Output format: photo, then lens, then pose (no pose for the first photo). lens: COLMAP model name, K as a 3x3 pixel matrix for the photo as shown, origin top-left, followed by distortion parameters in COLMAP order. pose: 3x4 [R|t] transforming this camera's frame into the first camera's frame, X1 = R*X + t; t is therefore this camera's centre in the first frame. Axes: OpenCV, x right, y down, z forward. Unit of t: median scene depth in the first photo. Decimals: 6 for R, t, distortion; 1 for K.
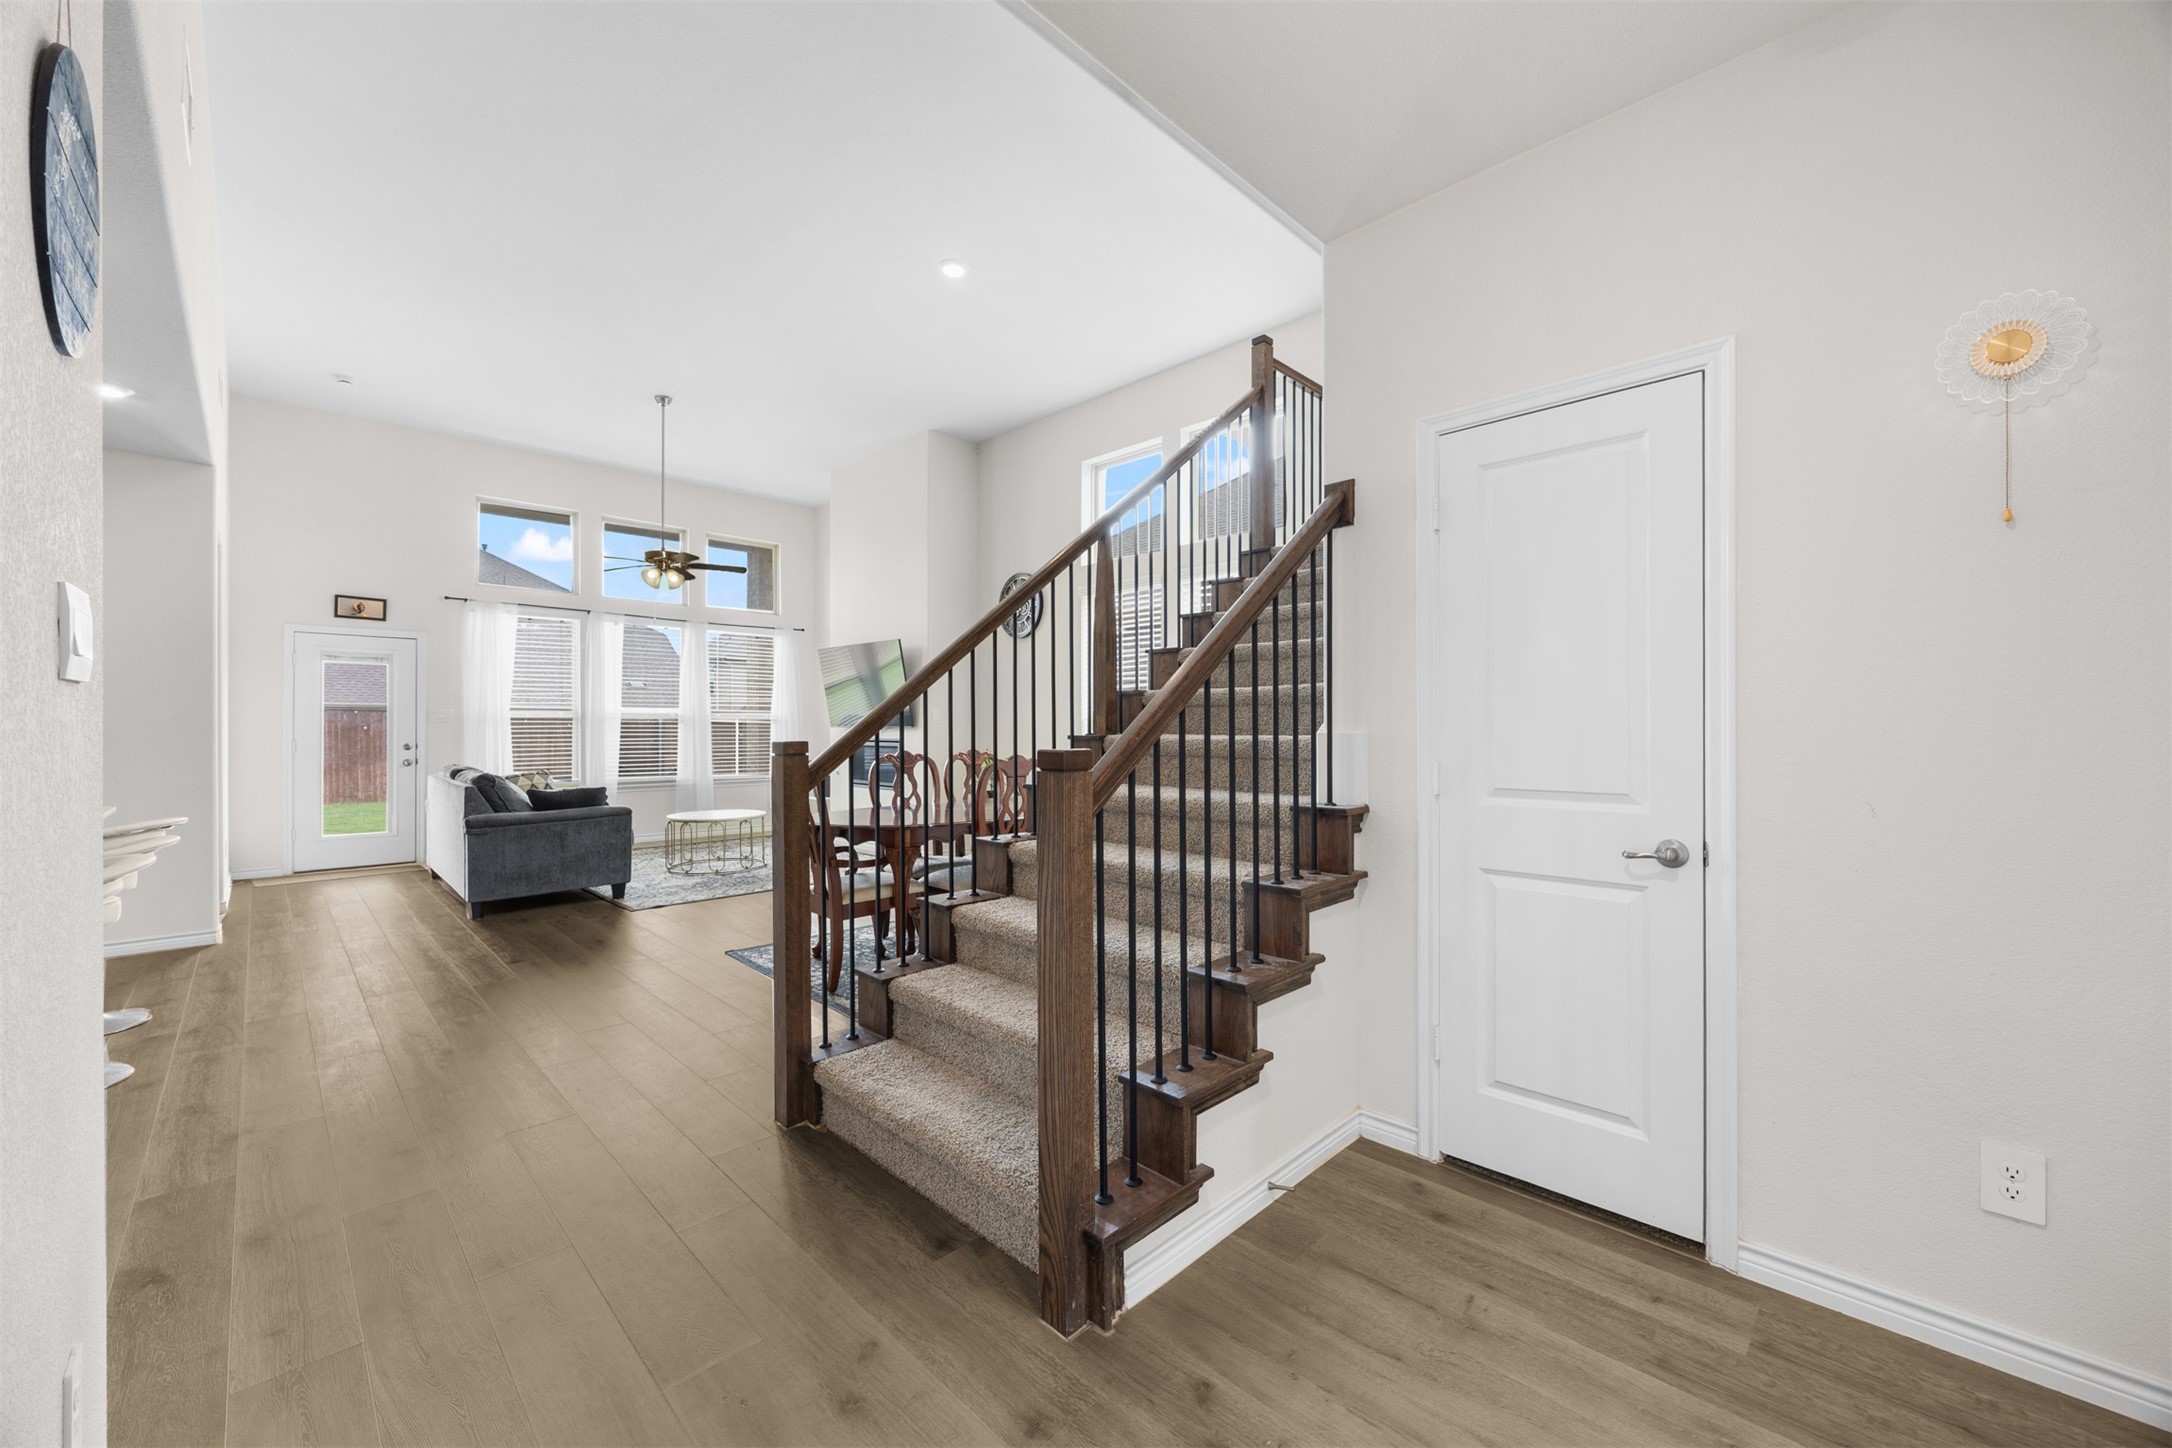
lens RADIAL K [[836.2, 0, 1085.3], [0, 836.2, 726.7], [0, 0, 1]] dist [-0.000472, -0.000083]
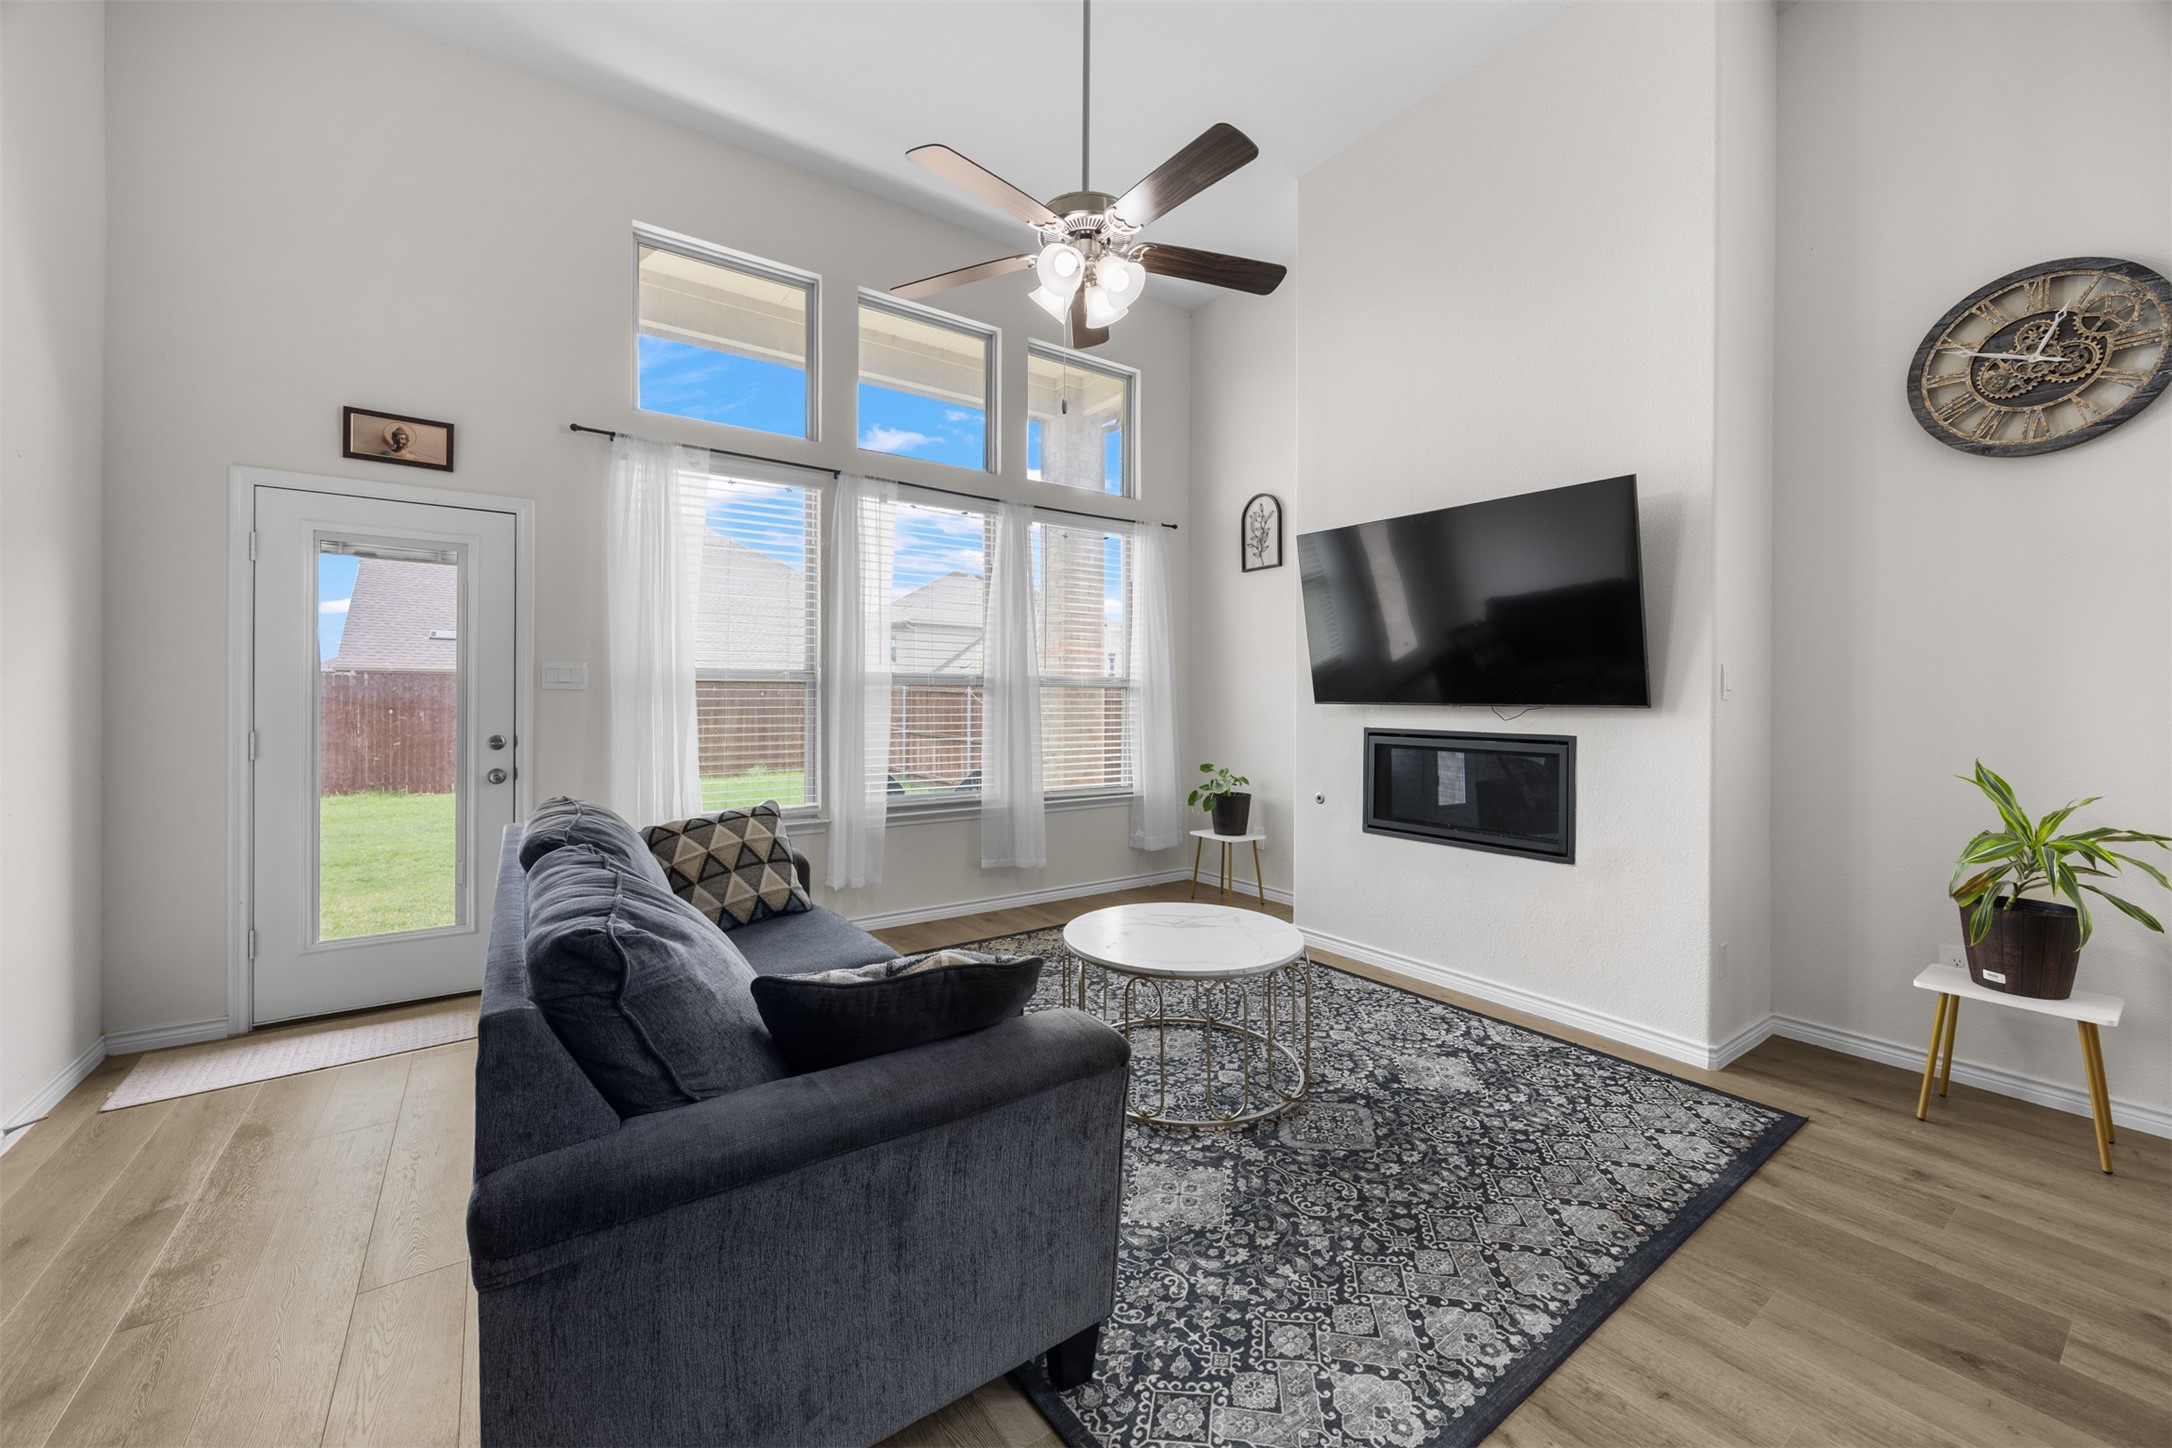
lens RADIAL K [[834.9, 0, 1088.1], [0, 834.9, 701.0], [0, 0, 1]] dist [-0.002622, -0.000041]
pose [[0.985729, 0.007066, -0.168193, -0.480460], [-0.006159, 0.999964, 0.005918, -0.004769], [0.168229, -0.004798, 0.985736, 0.705144]]
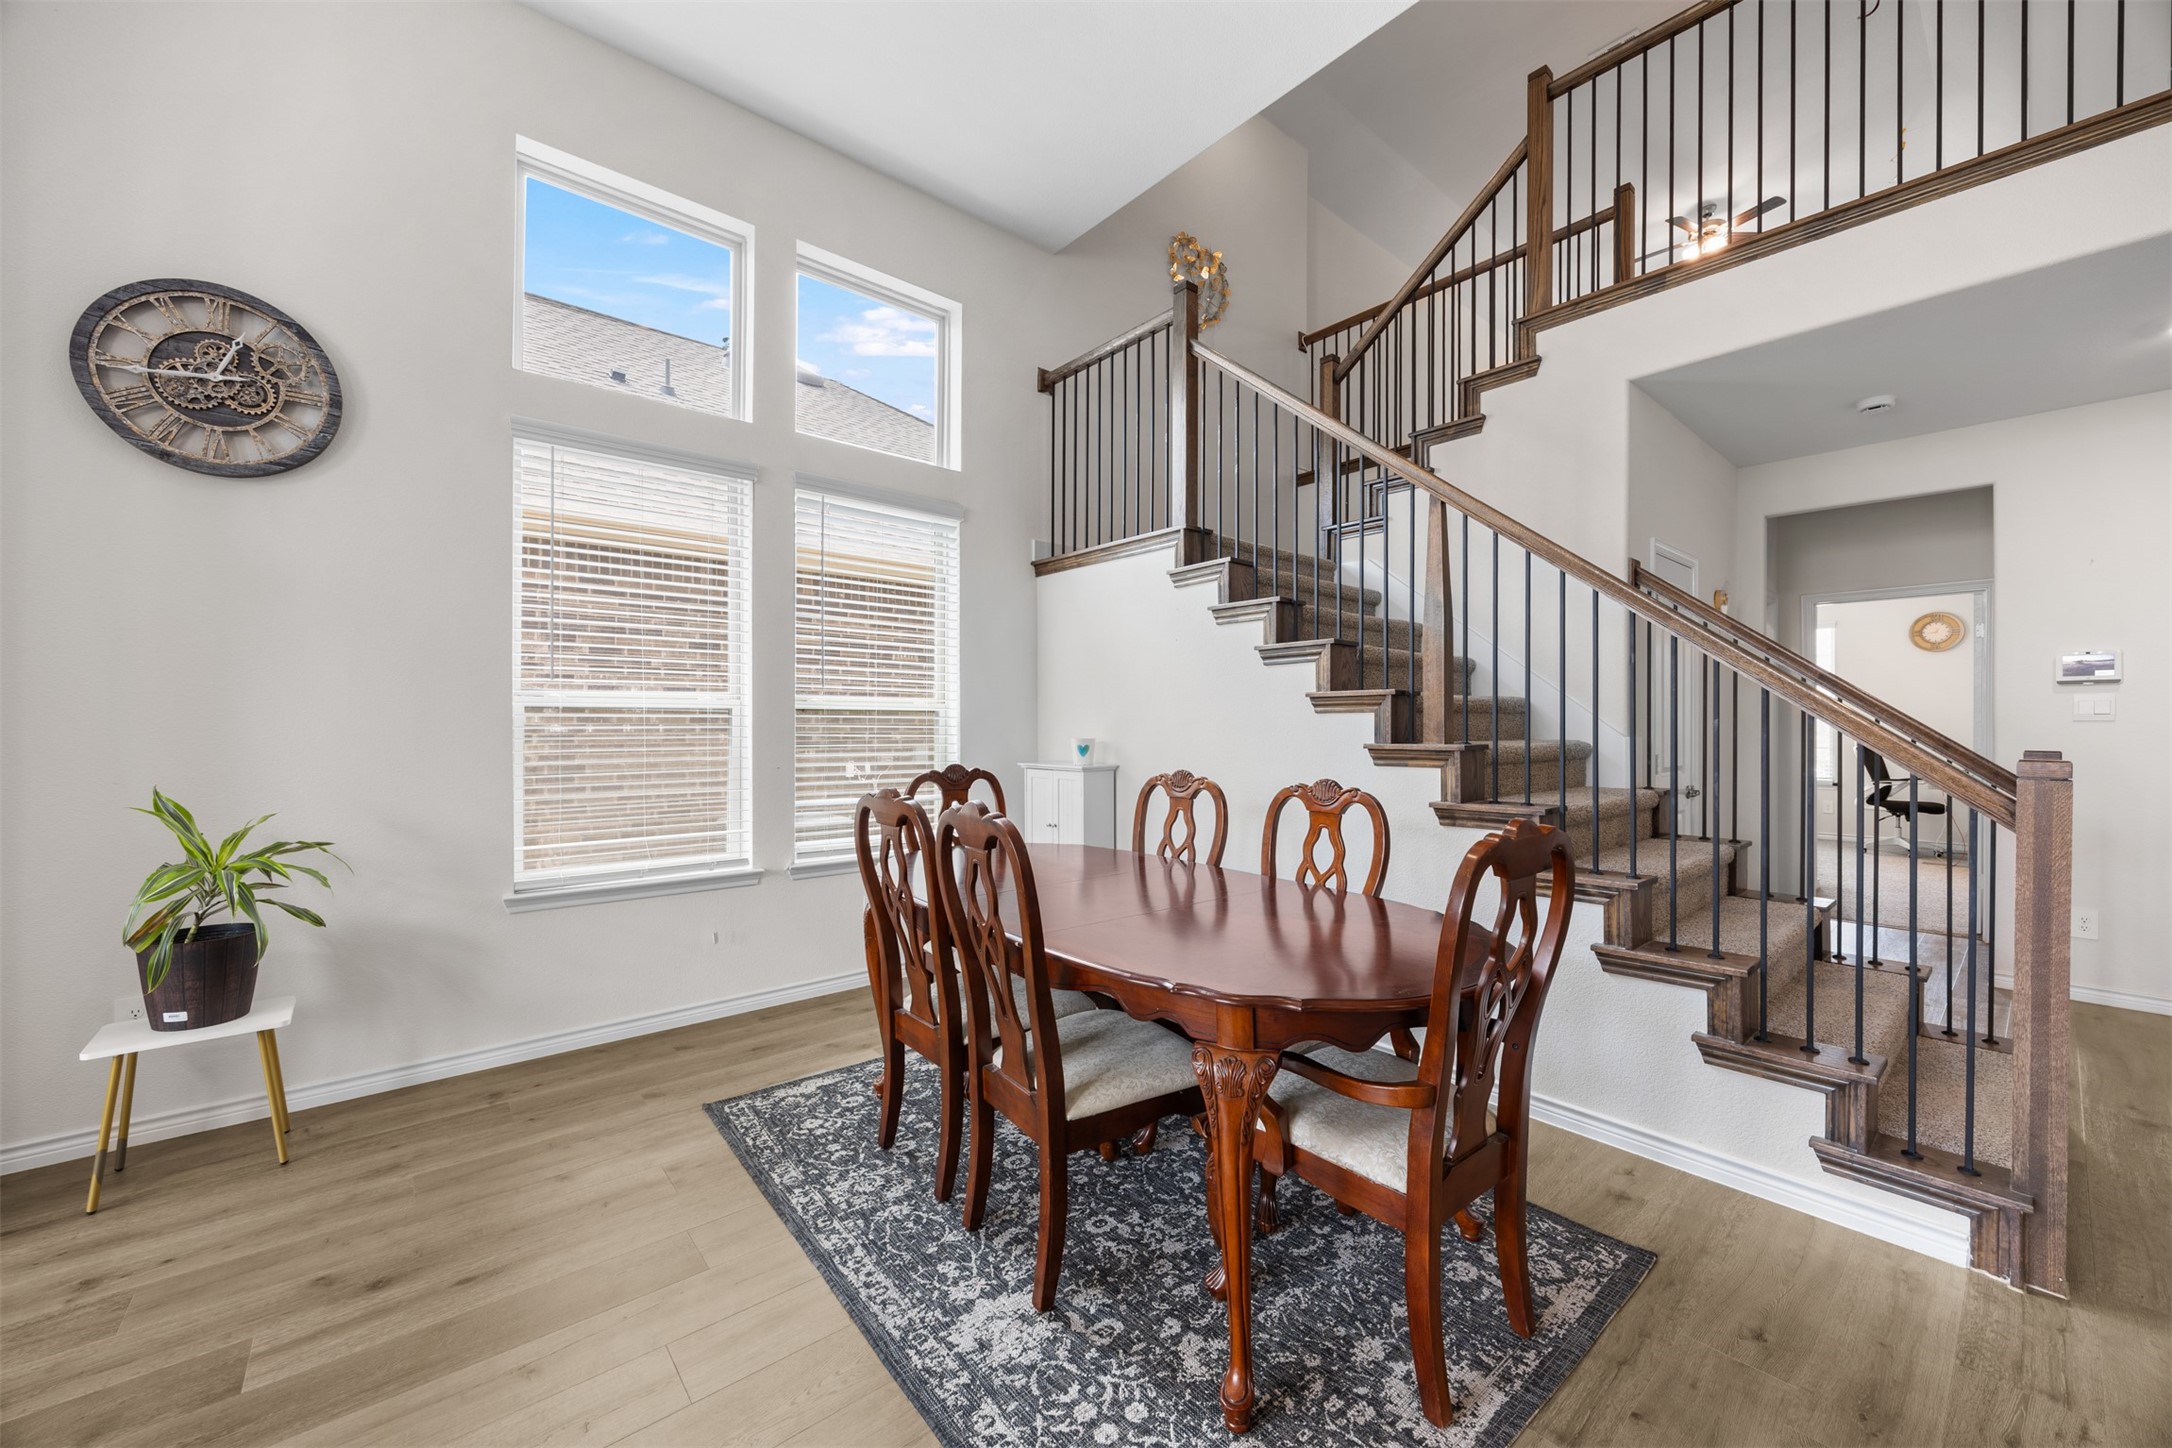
lens RADIAL K [[829.9, 0, 1098.4], [0, 829.9, 717.9], [0, 0, 1]] dist [-0.003672, -0.000414]
pose [[0.075130, 0.006134, 0.997155, -0.459270], [-0.001467, 0.999981, -0.006041, -0.006055], [-0.997173, -0.001008, 0.075137, 0.727604]]
